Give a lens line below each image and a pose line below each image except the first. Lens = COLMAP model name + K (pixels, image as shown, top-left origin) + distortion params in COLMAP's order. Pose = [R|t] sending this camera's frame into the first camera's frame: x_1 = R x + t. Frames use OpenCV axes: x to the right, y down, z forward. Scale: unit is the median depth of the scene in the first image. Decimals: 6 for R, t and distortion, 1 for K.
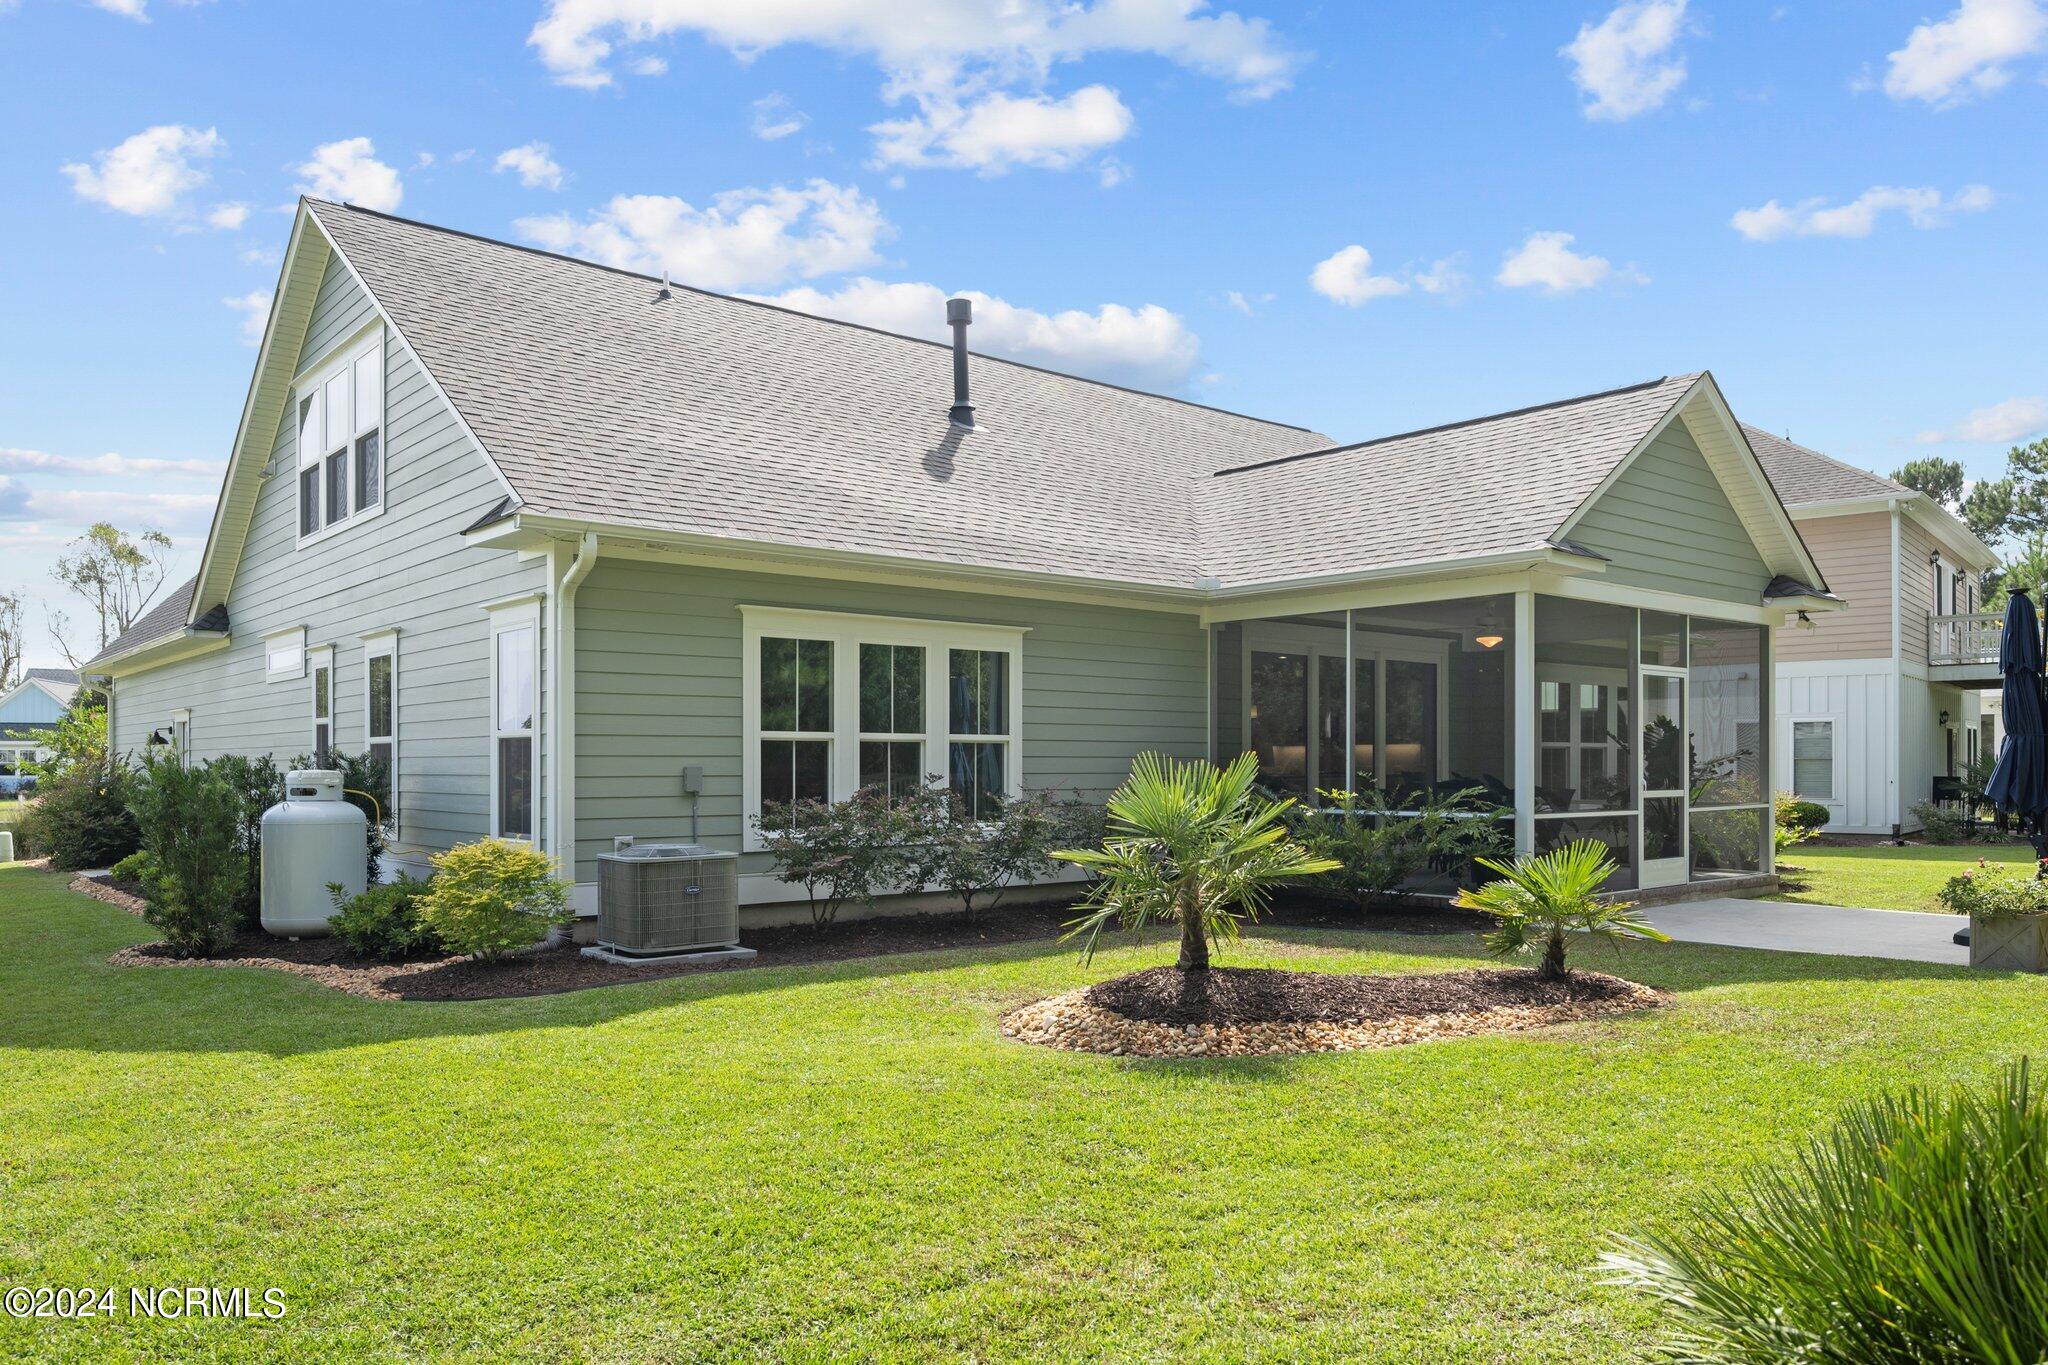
lens RADIAL K [[1416.8, 0, 1024.5], [0, 1416.8, 764.4], [0, 0, 1]] dist [-0.002078, -0.000967]
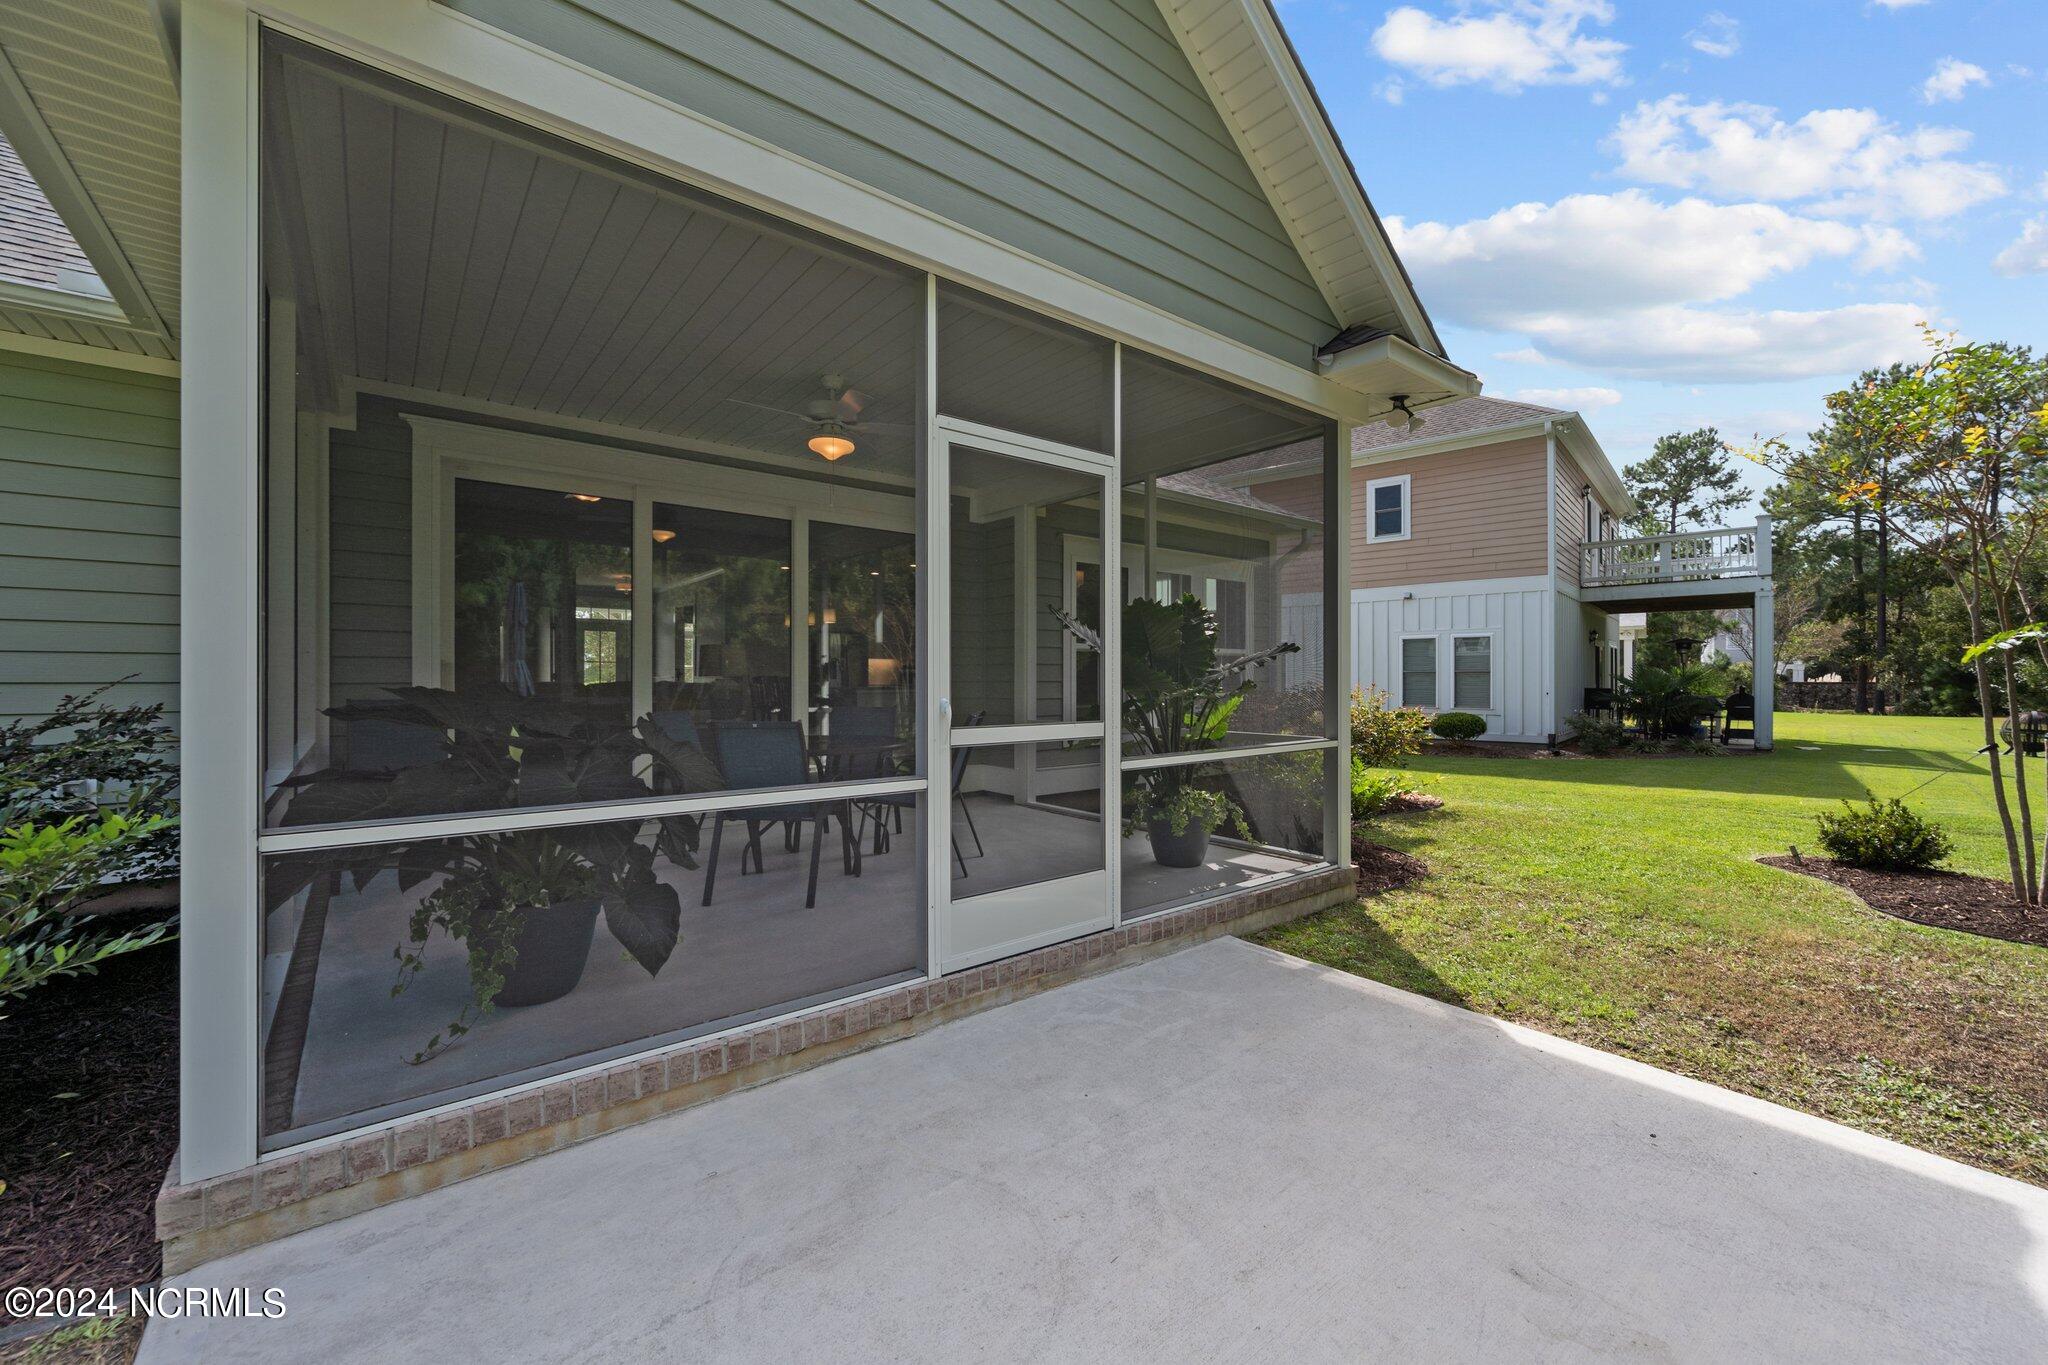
lens RADIAL K [[807.8, 0, 1024.0], [0, 807.8, 682.5], [0, 0, 1]] dist [-0.001312, -0.000054]
pose [[0.999792, -0.001321, -0.020329, 0.239213], [0.001378, 0.999995, 0.002772, 0.002366], [0.020325, -0.002800, 0.999790, 0.397320]]
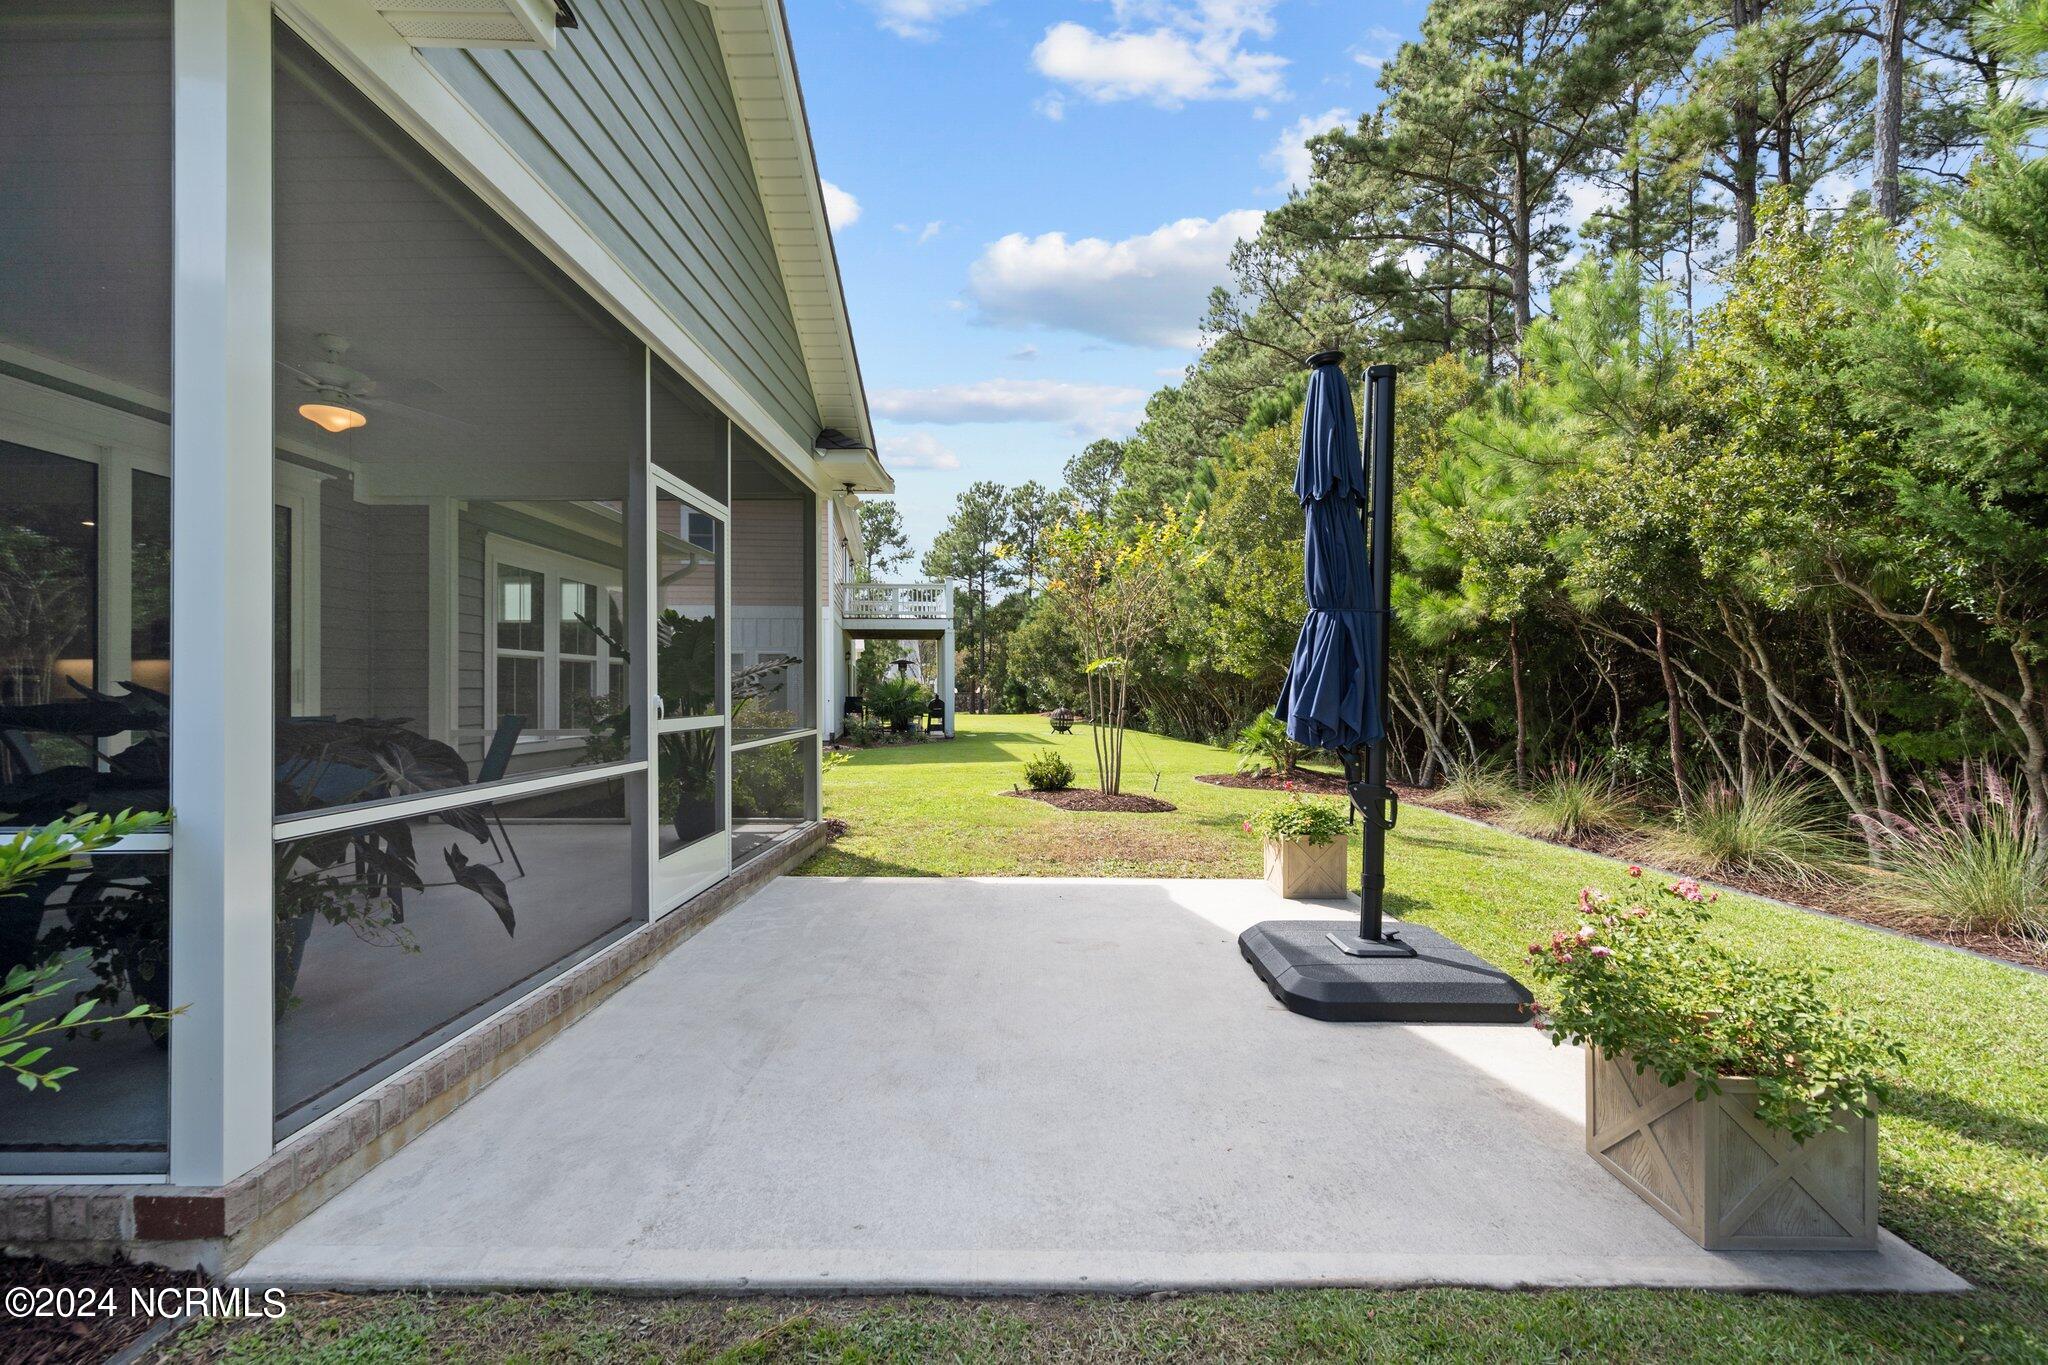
lens RADIAL K [[819.0, 0, 1024.0], [0, 819.0, 682.5], [0, 0, 1]] dist [-0.000058, 0.000007]
pose [[0.652066, 0.003897, 0.758153, 0.156502], [0.006352, 0.999924, -0.010603, 0.004896], [-0.758136, 0.011730, 0.651991, 0.369282]]
